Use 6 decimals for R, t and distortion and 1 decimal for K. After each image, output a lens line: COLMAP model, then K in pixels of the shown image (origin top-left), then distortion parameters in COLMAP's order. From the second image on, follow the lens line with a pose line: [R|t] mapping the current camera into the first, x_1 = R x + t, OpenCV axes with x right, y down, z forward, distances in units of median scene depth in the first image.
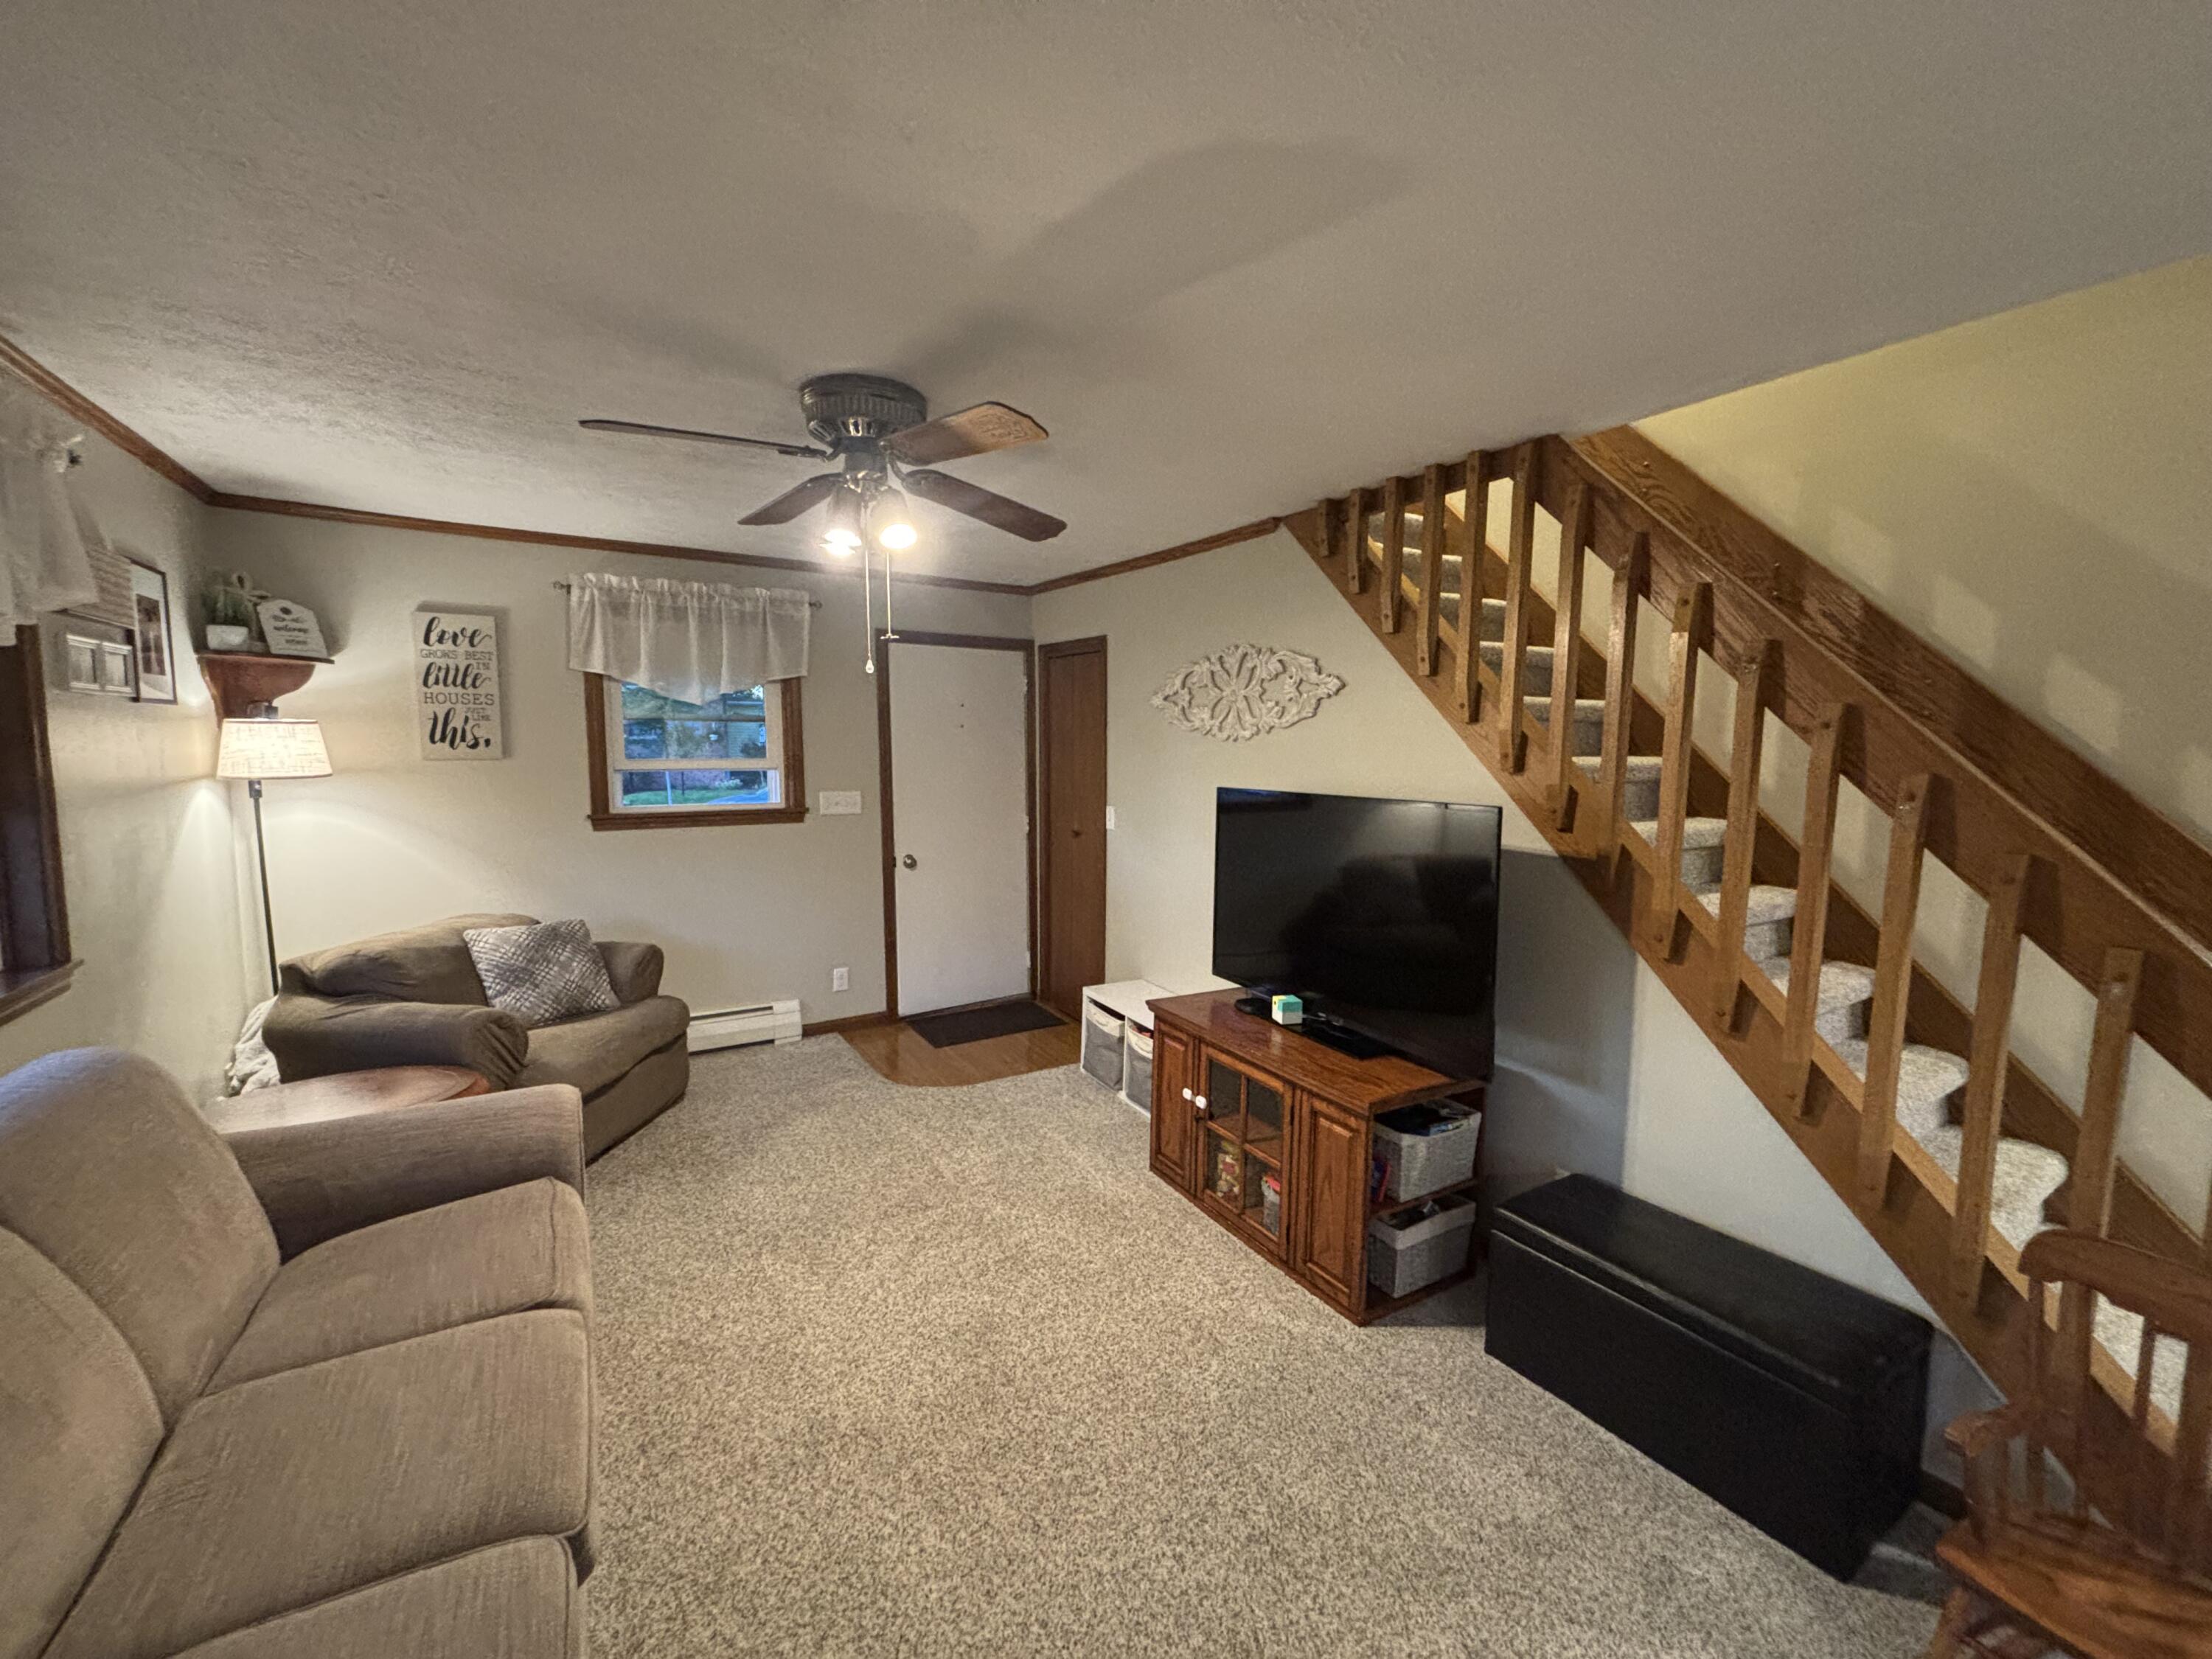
lens RADIAL K [[891.5, 0, 1098.6], [0, 891.5, 828.7], [0, 0, 1]] dist [0.001072, -0.000442]
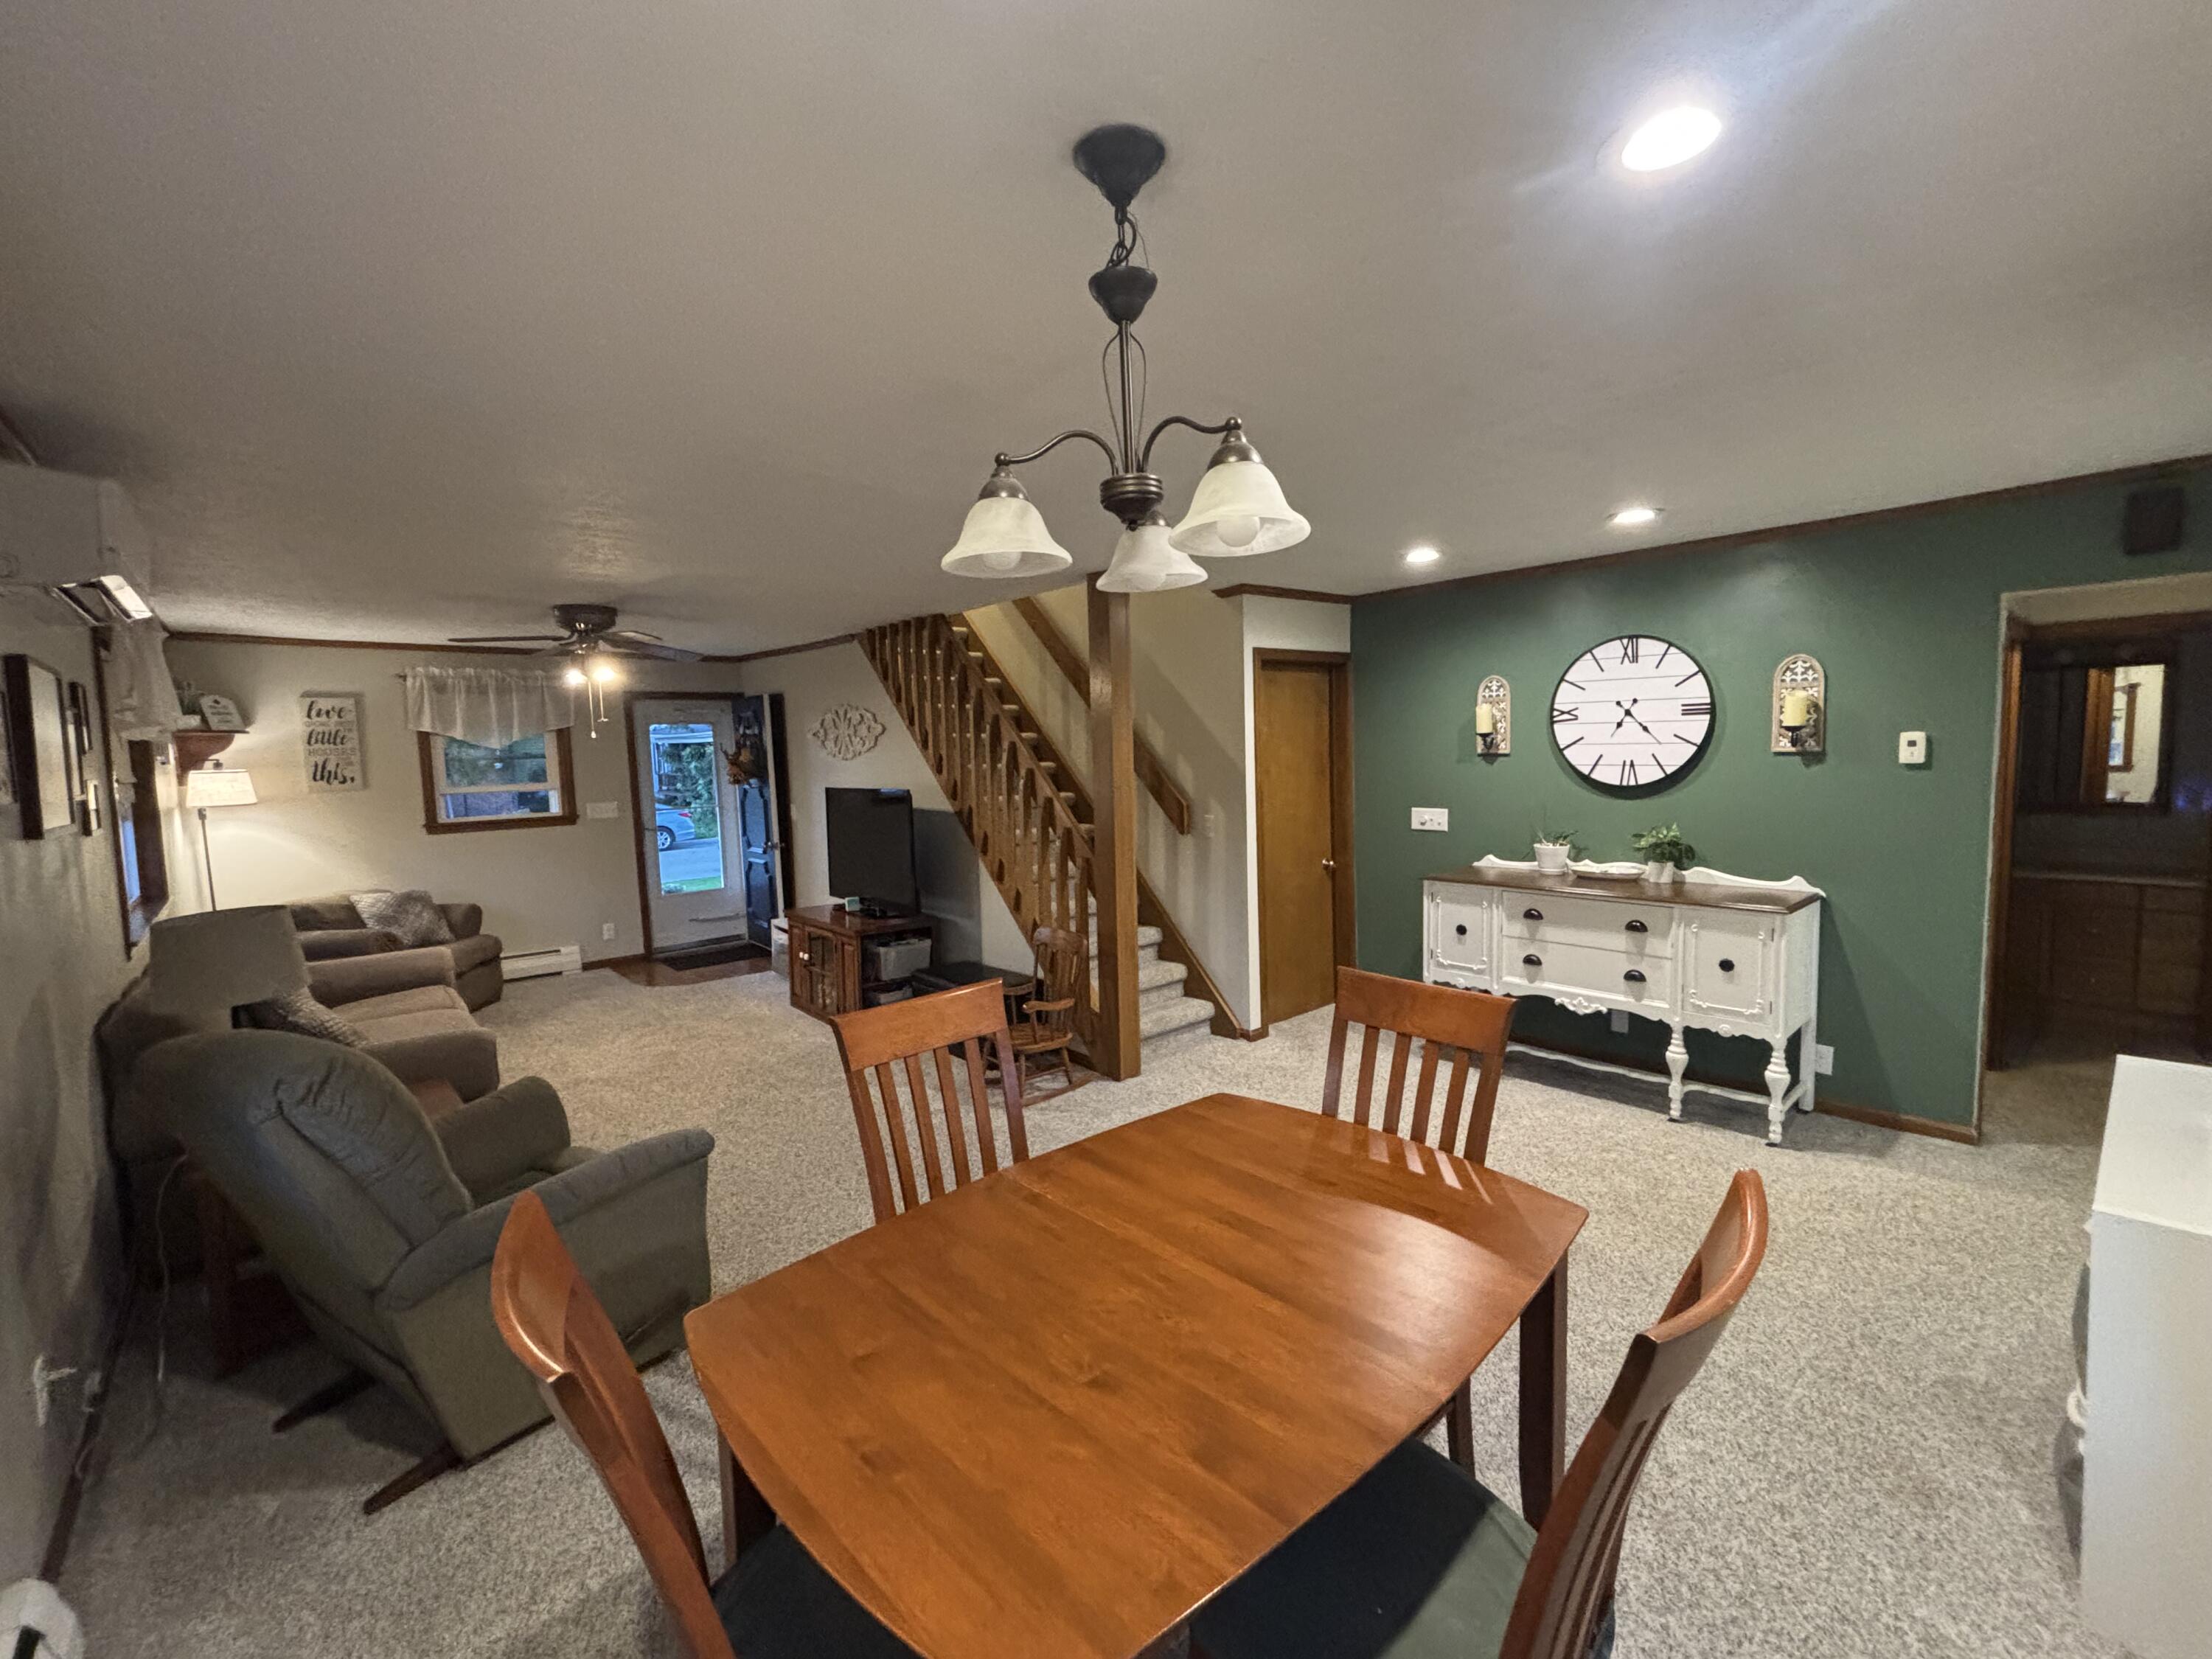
lens RADIAL K [[926.3, 0, 1102.4], [0, 926.3, 825.1], [0, 0, 1]] dist [-0.015920, 0.004310]
pose [[0.983728, -0.048692, 0.172939, 0.322677], [0.051579, 0.998594, -0.012240, 0.071044], [-0.172100, 0.020961, 0.984856, -0.809380]]
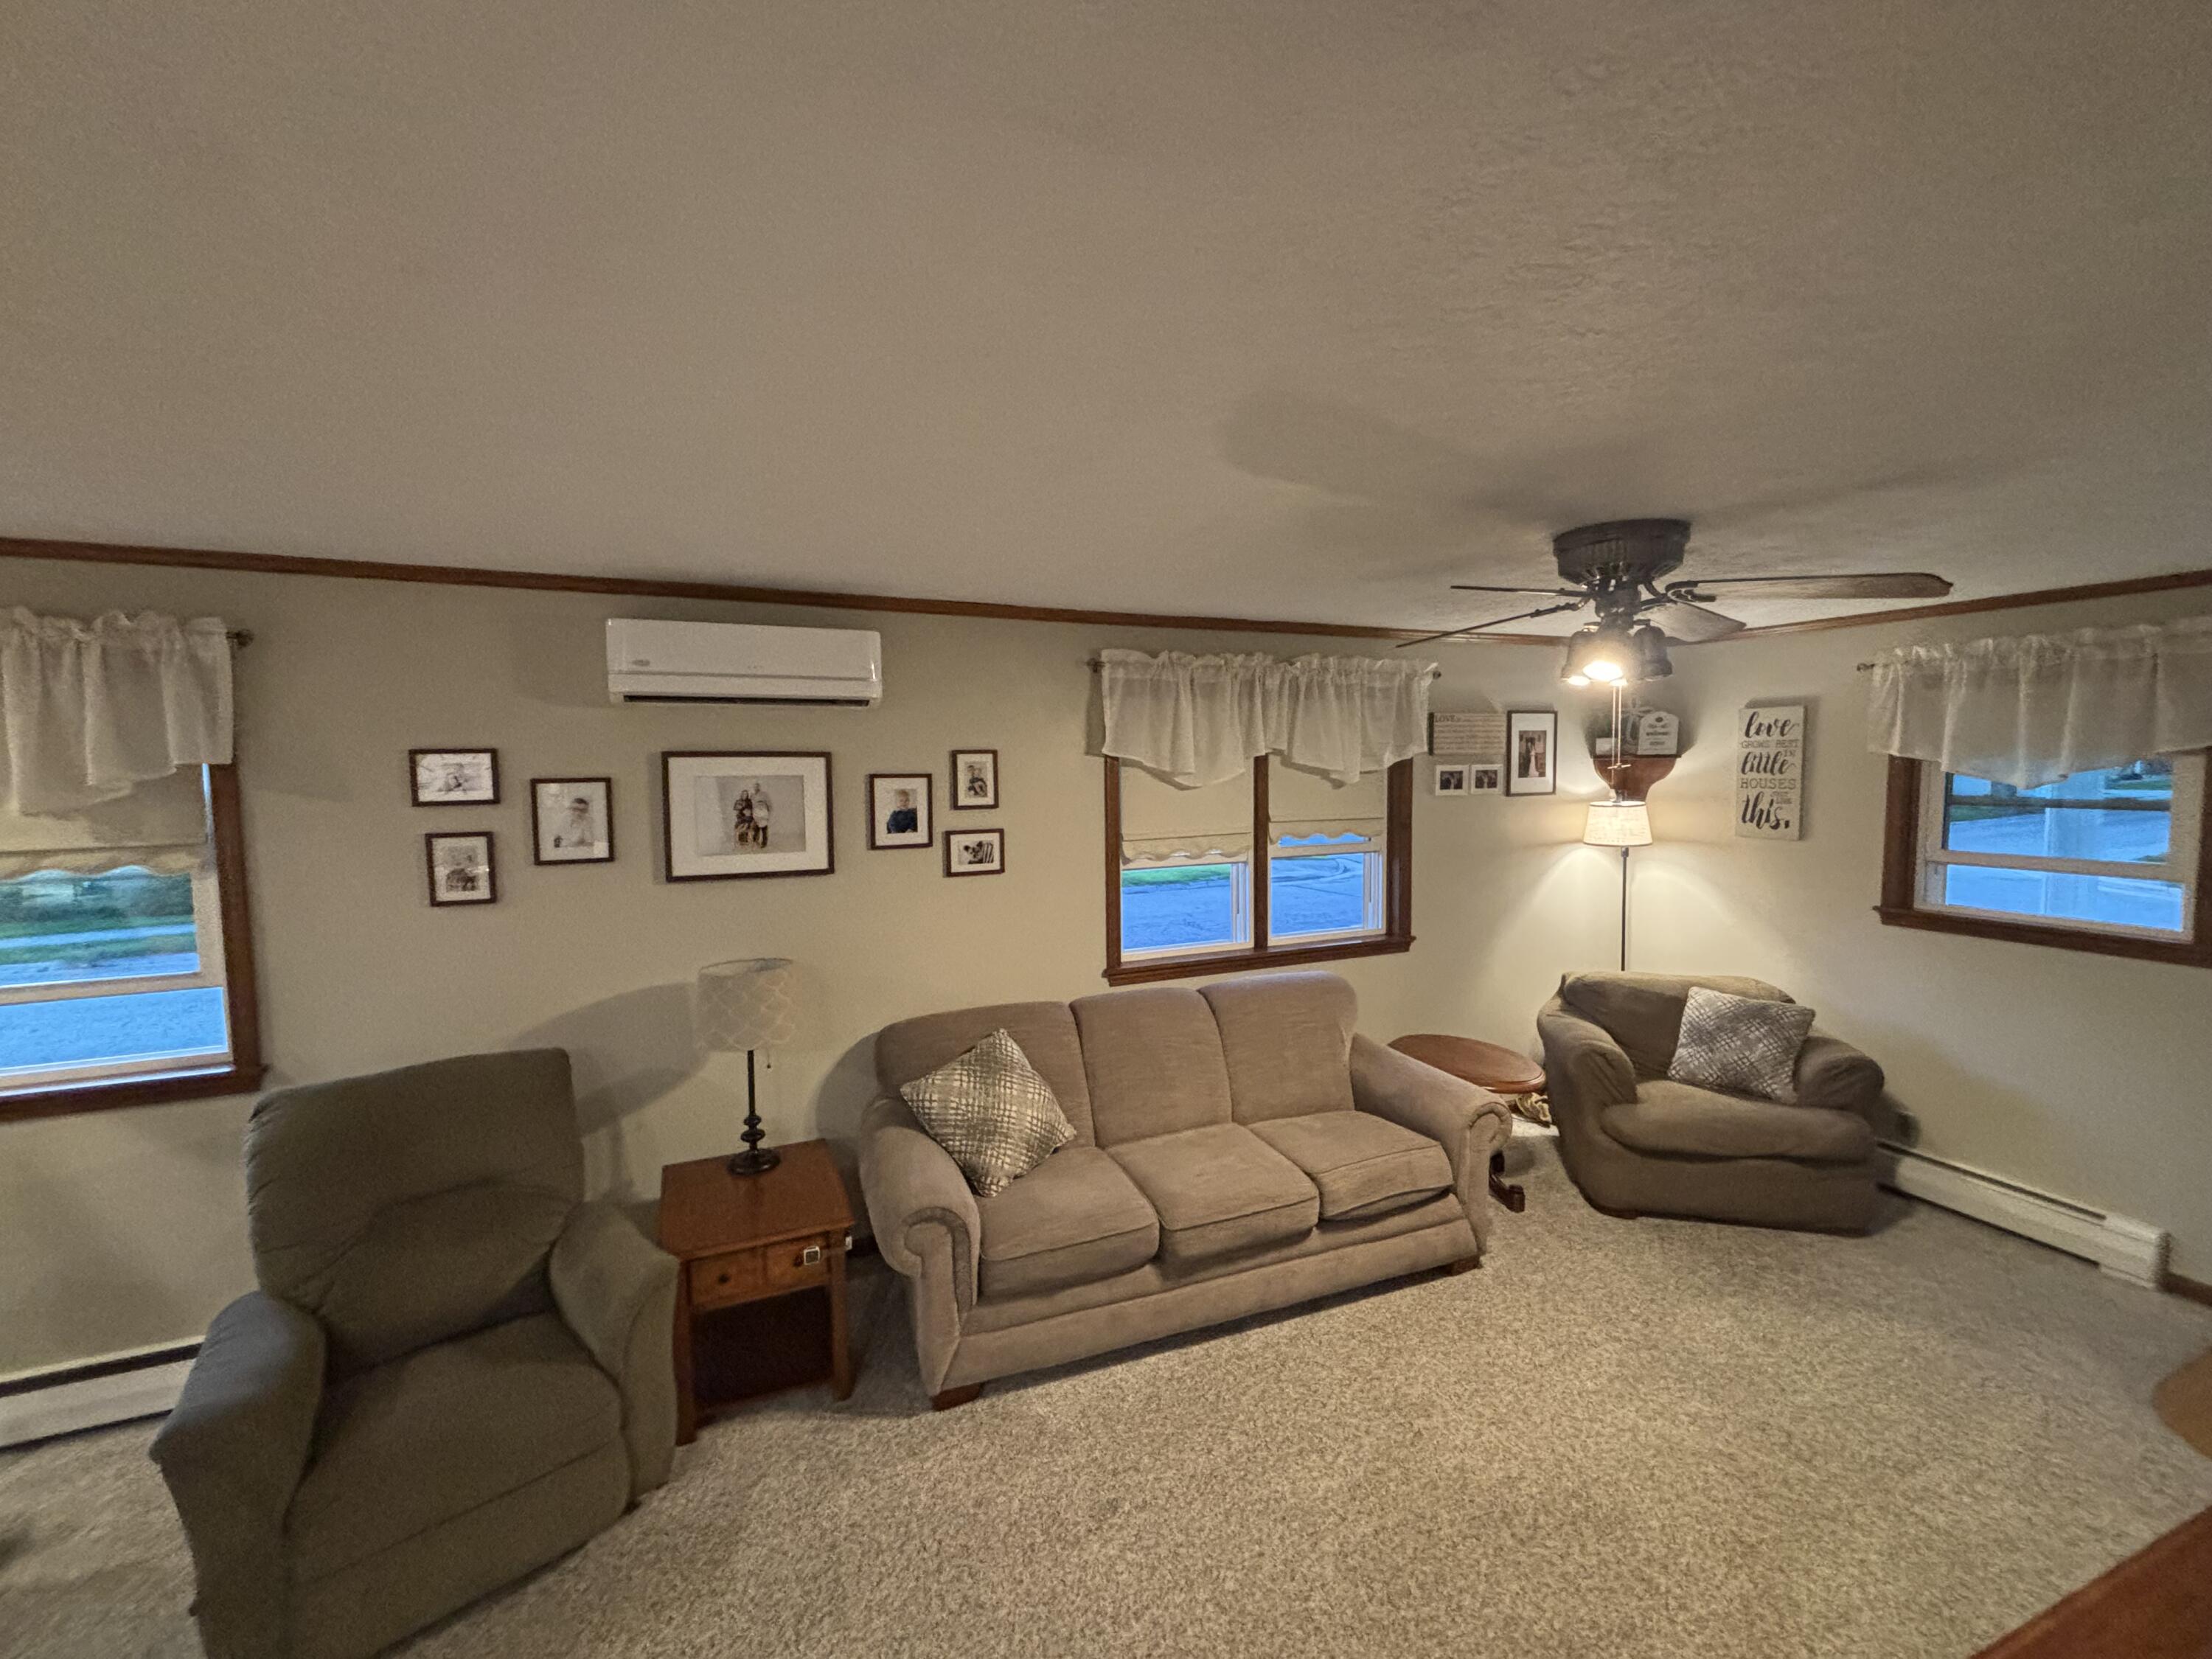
lens RADIAL K [[926.3, 0, 1112.8], [0, 926.3, 816.9], [0, 0, 1]] dist [-0.015920, 0.004310]
pose [[-0.141517, 0.057940, -0.988239, 0.528865], [-0.088429, 0.993555, 0.070915, -0.115005], [0.985978, 0.097425, -0.135481, 0.363999]]
